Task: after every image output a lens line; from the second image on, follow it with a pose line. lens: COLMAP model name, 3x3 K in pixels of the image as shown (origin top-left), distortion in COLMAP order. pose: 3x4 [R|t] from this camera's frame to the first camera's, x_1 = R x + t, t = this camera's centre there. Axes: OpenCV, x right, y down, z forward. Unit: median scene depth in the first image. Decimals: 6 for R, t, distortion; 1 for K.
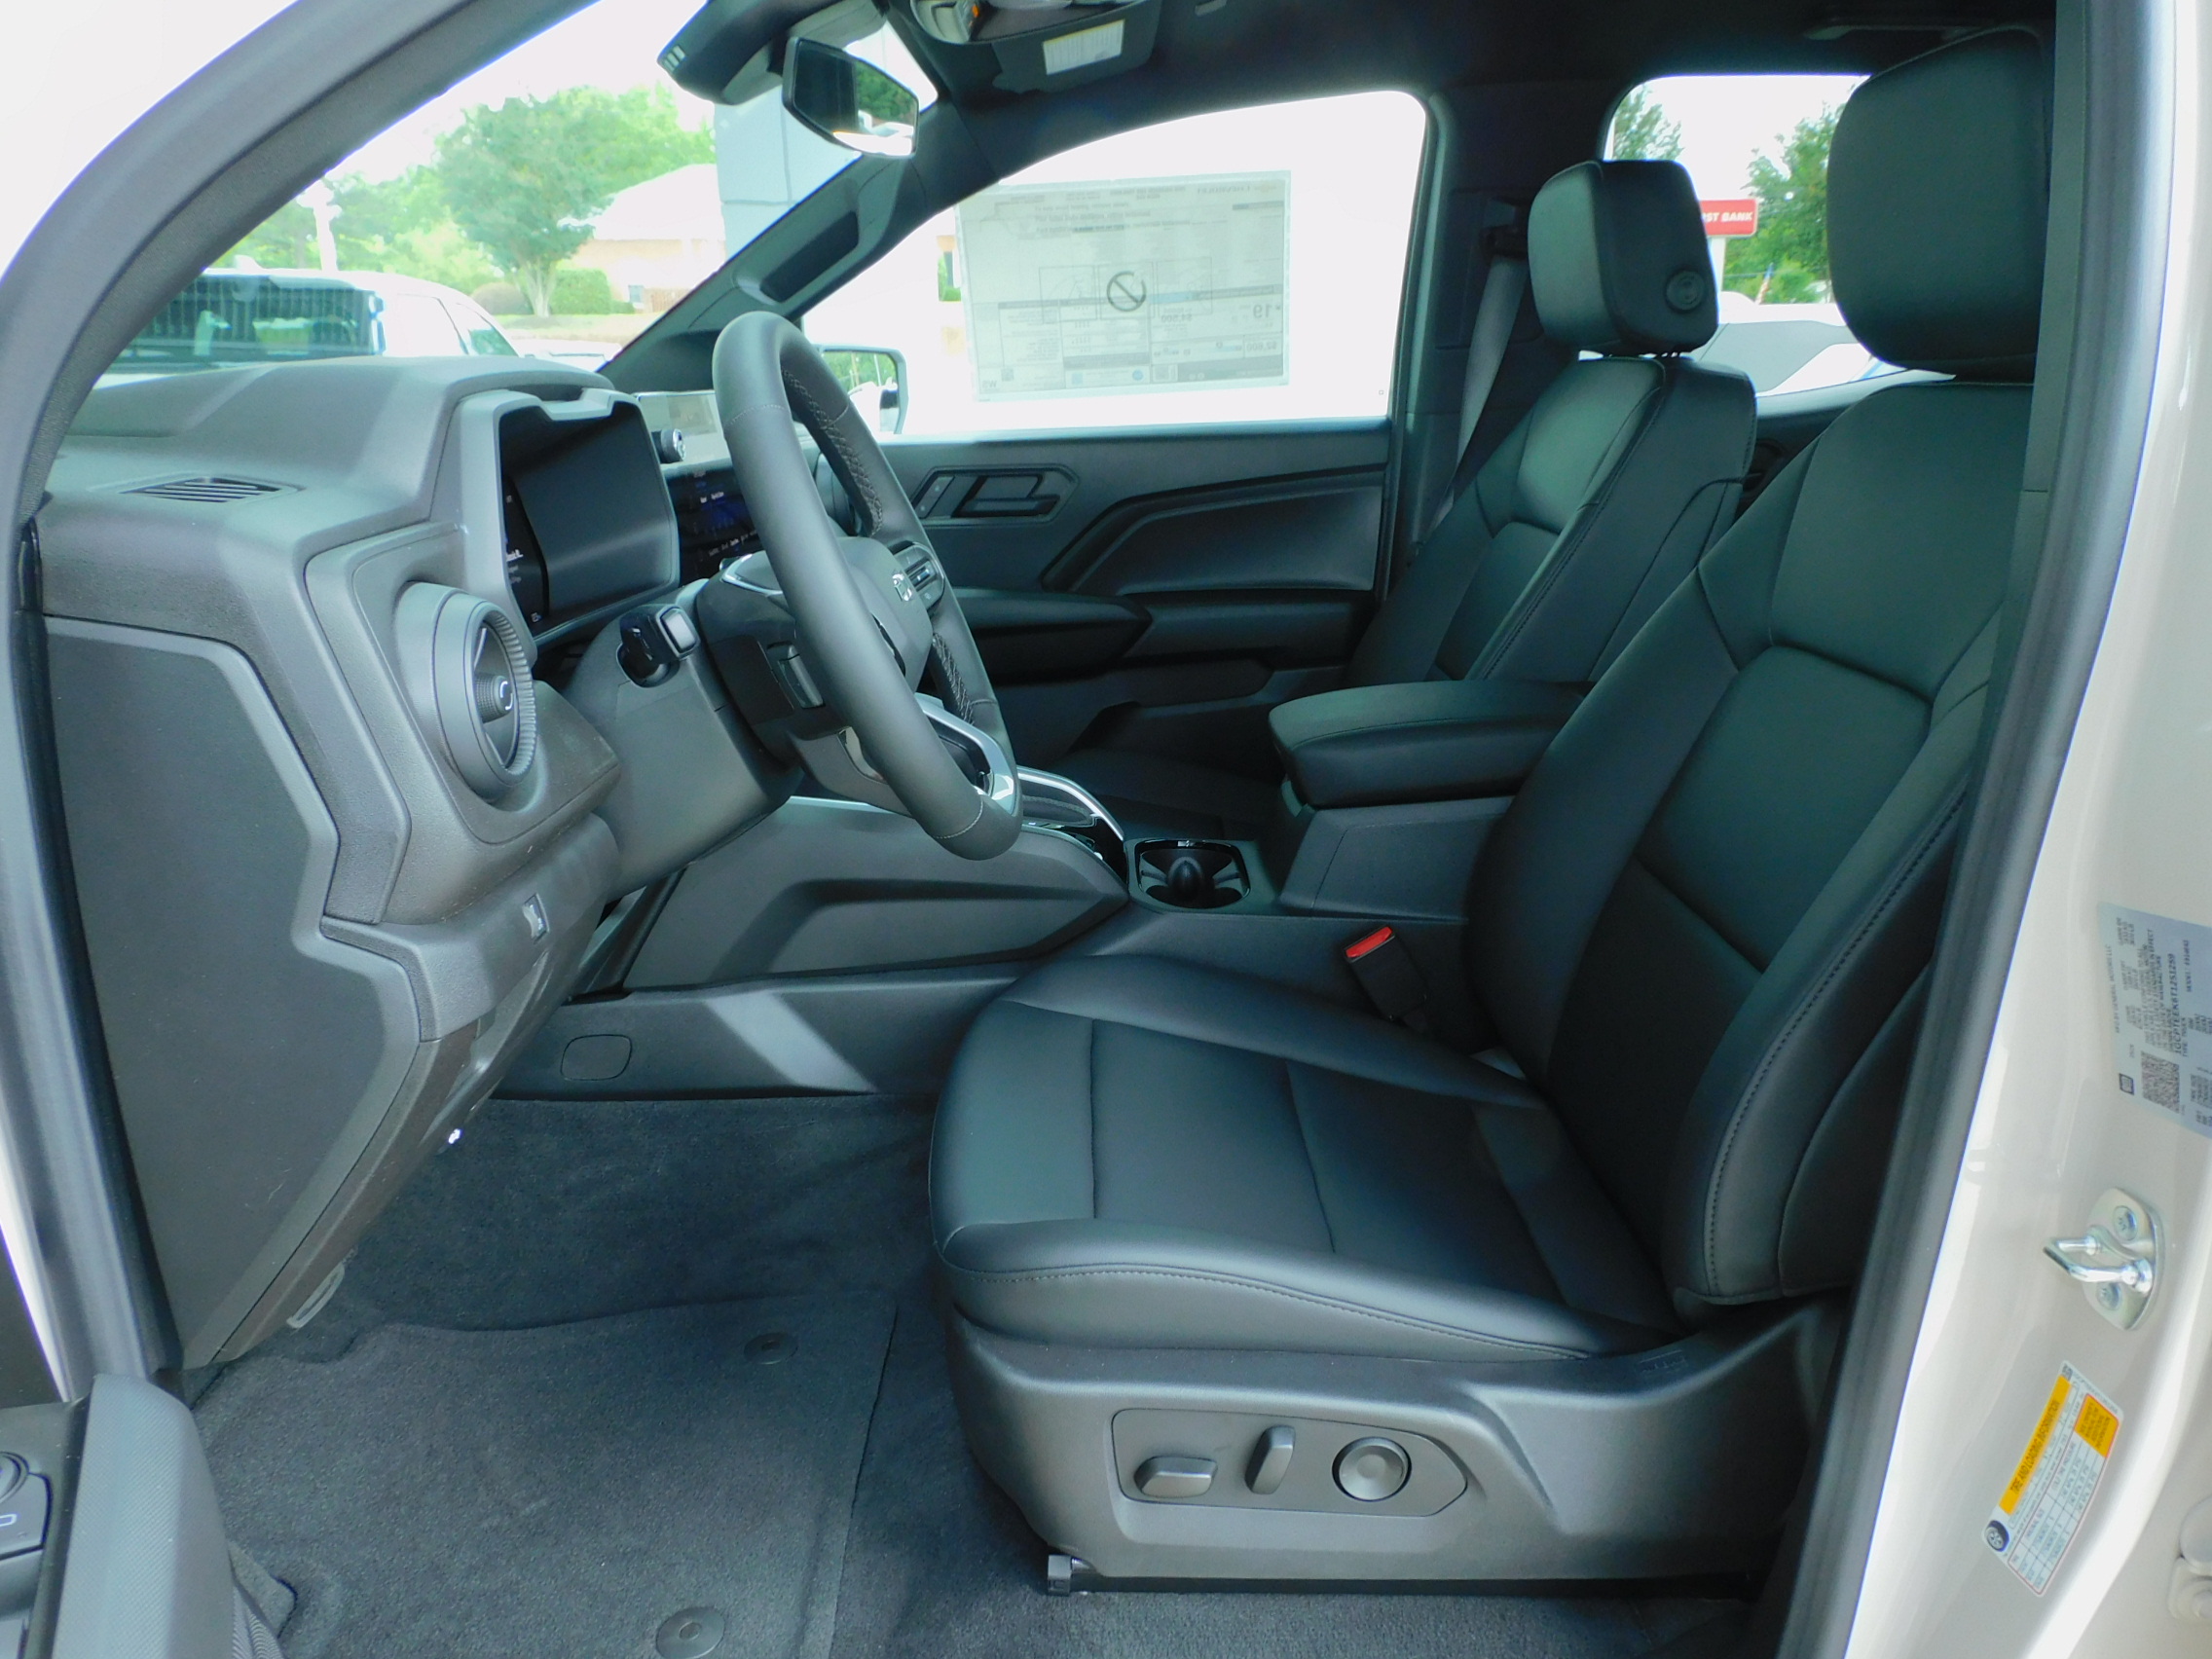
lens RADIAL K [[1563.7, 0, 1116.3], [0, 1563.7, 835.1], [0, 0, 1]] dist [-0.003137, -0.001046]
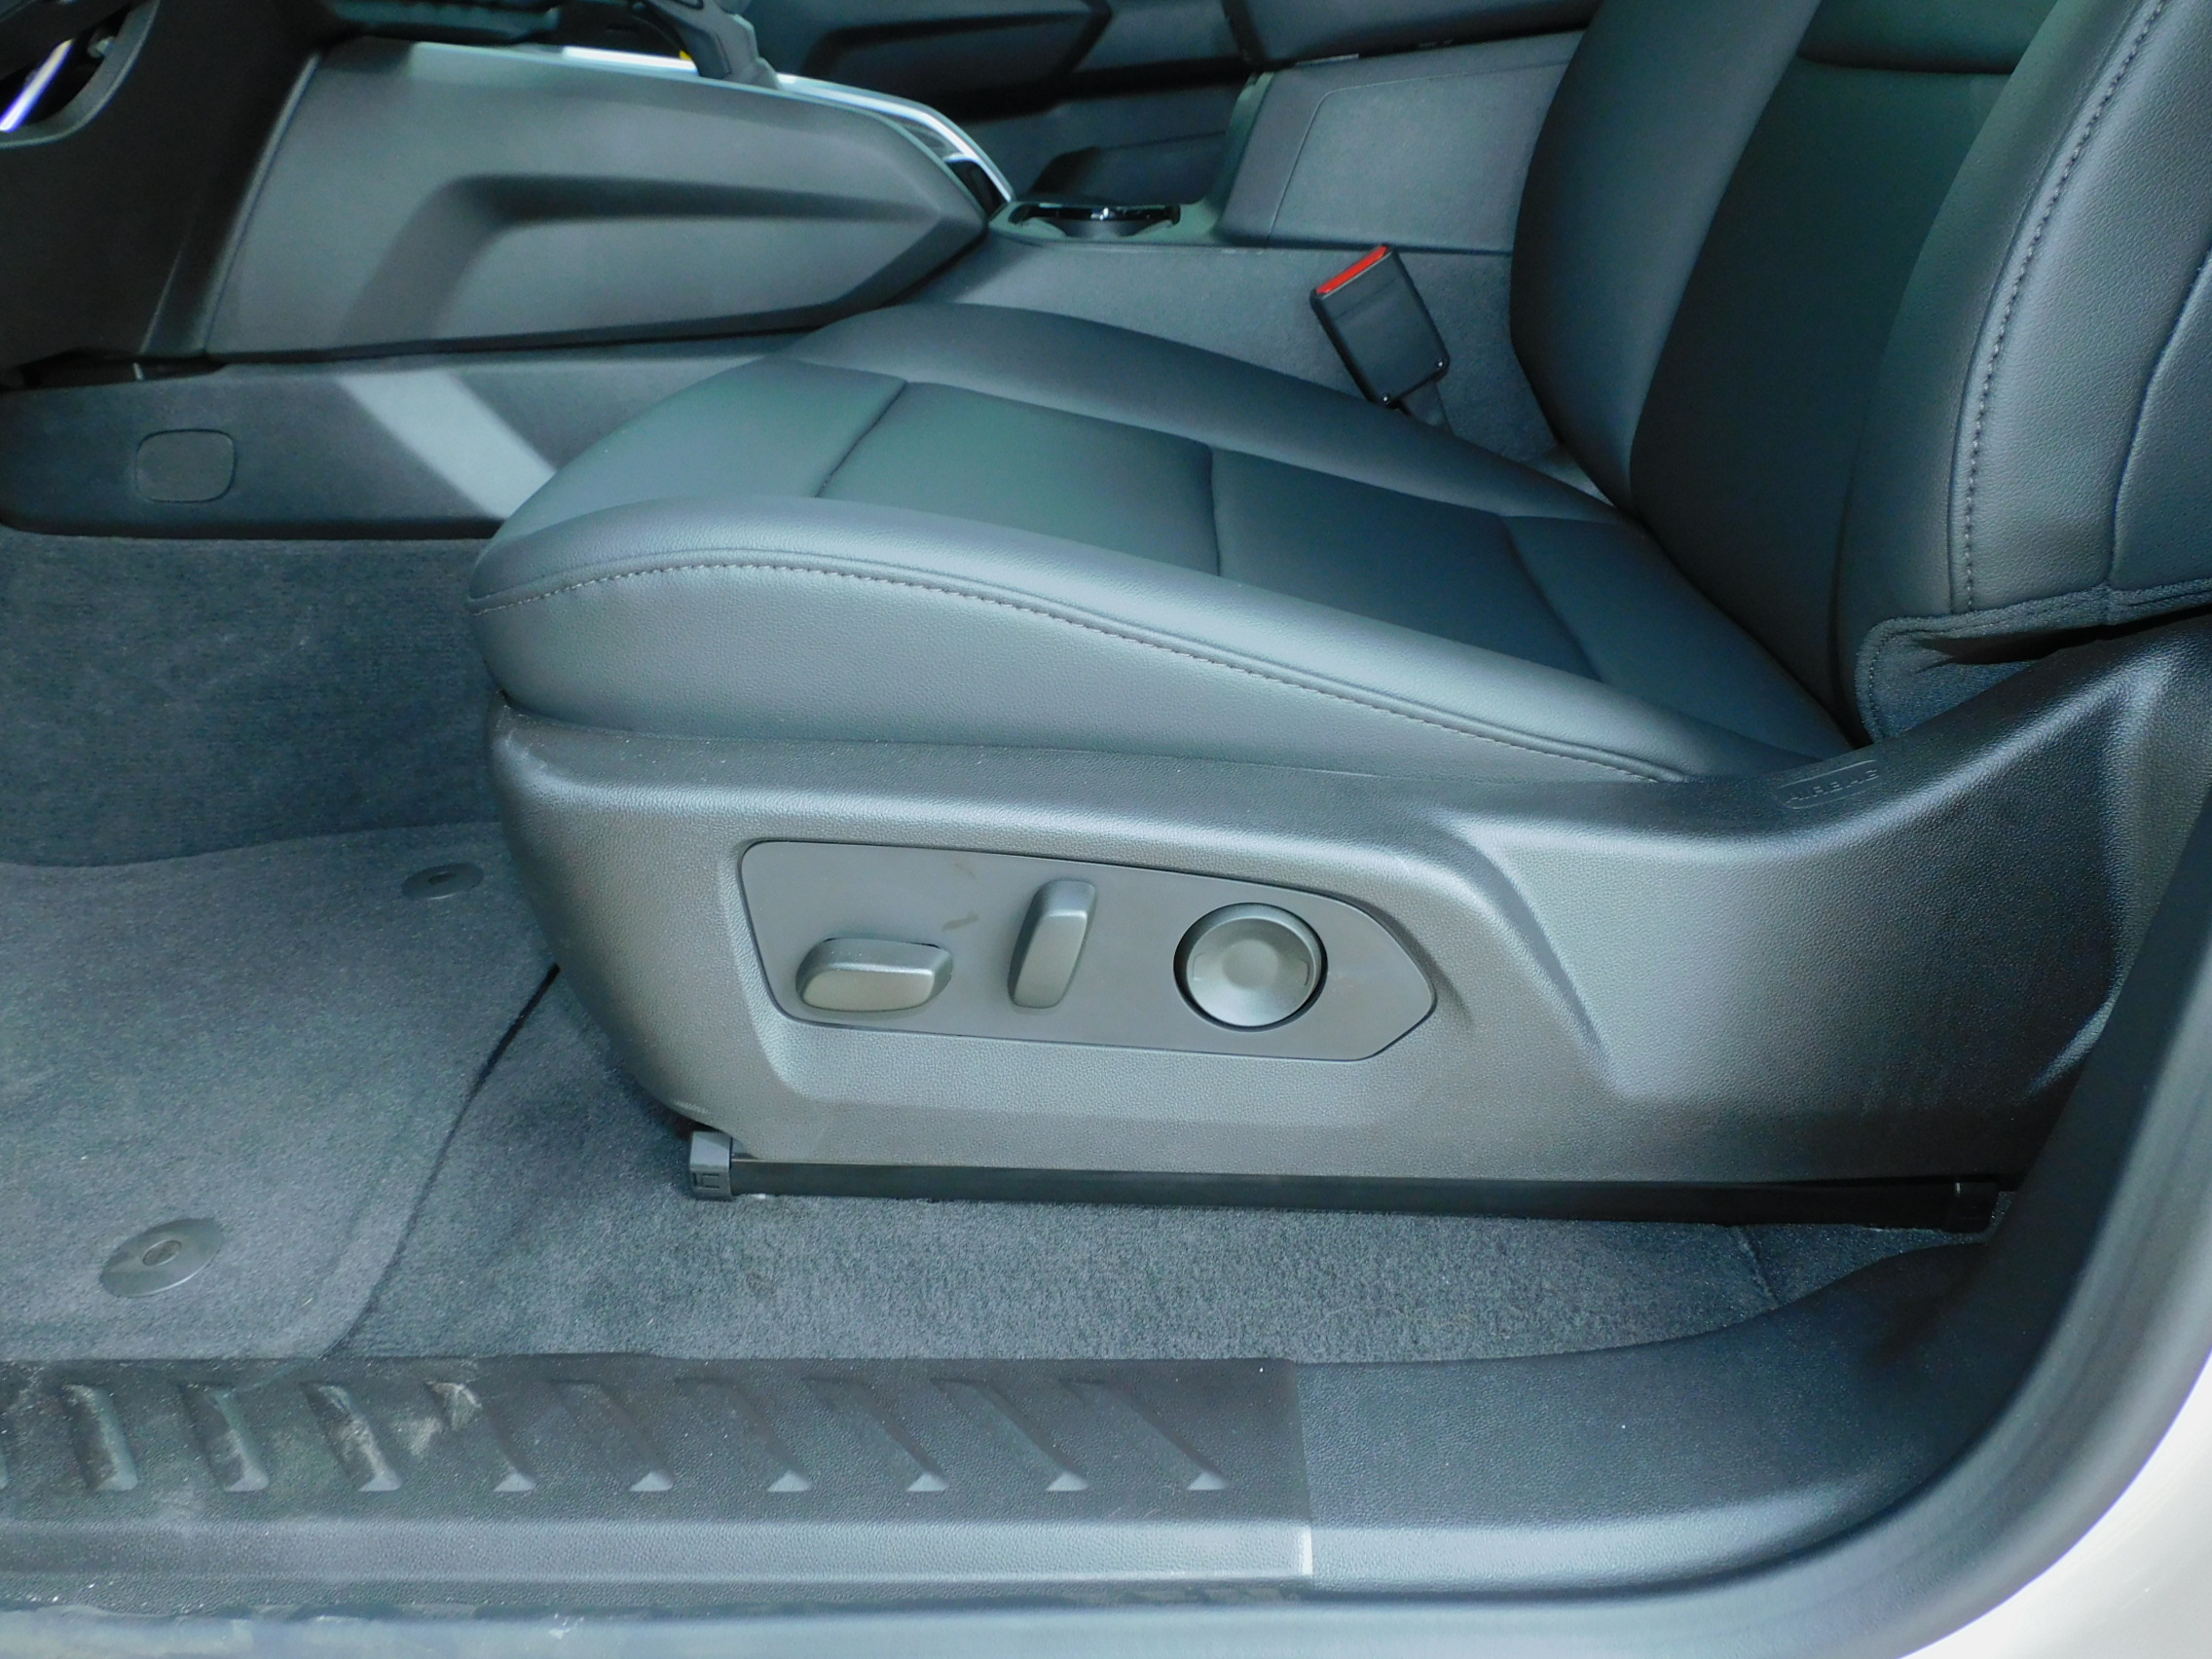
lens RADIAL K [[1563.7, 0, 1107.9], [0, 1563.7, 820.2], [0, 0, 1]] dist [-0.003137, -0.001046]
pose [[0.998444, 0.002192, -0.055722, 0.138442], [0.006673, 0.987351, 0.158411, 0.262129], [0.055365, -0.158536, 0.985800, 0.470238]]
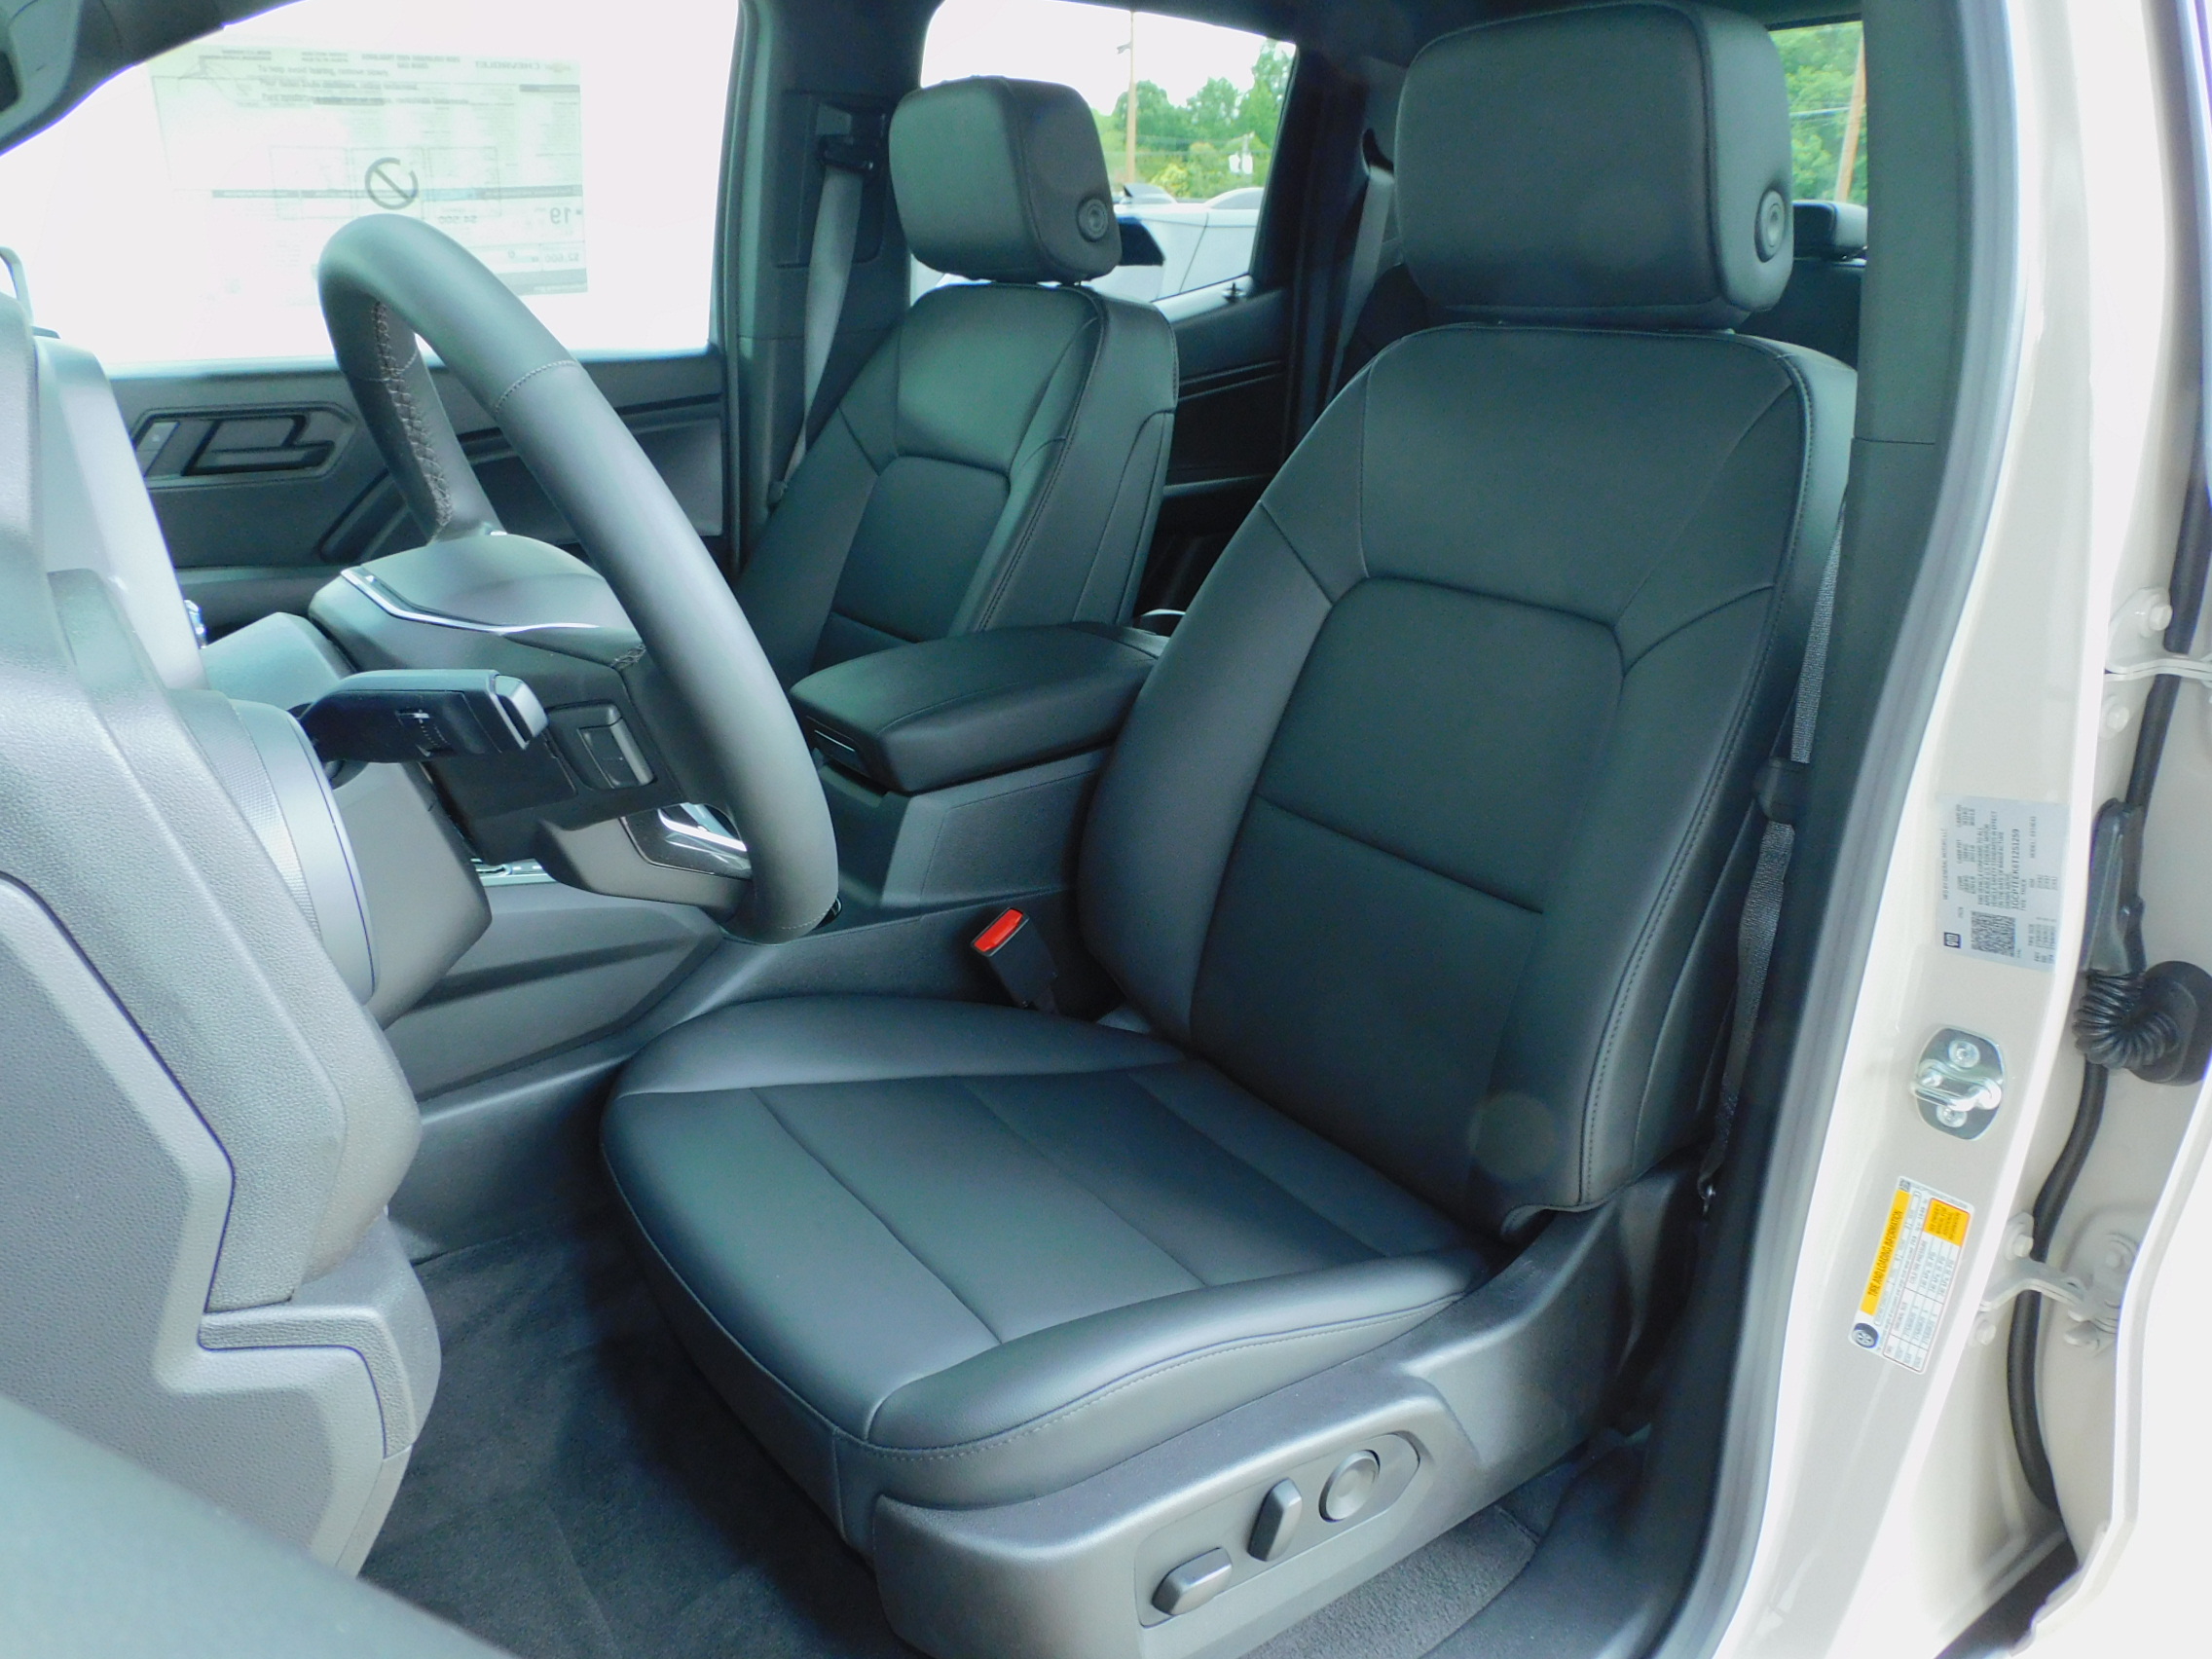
lens RADIAL K [[1563.7, 0, 1099.3], [0, 1563.7, 827.9], [0, 0, 1]] dist [-0.003137, -0.001046]
pose [[0.822327, -0.168219, 0.543581, -0.393859], [0.140044, 0.985750, 0.093196, -0.095881], [-0.551512, -0.000513, 0.834167, 0.274433]]
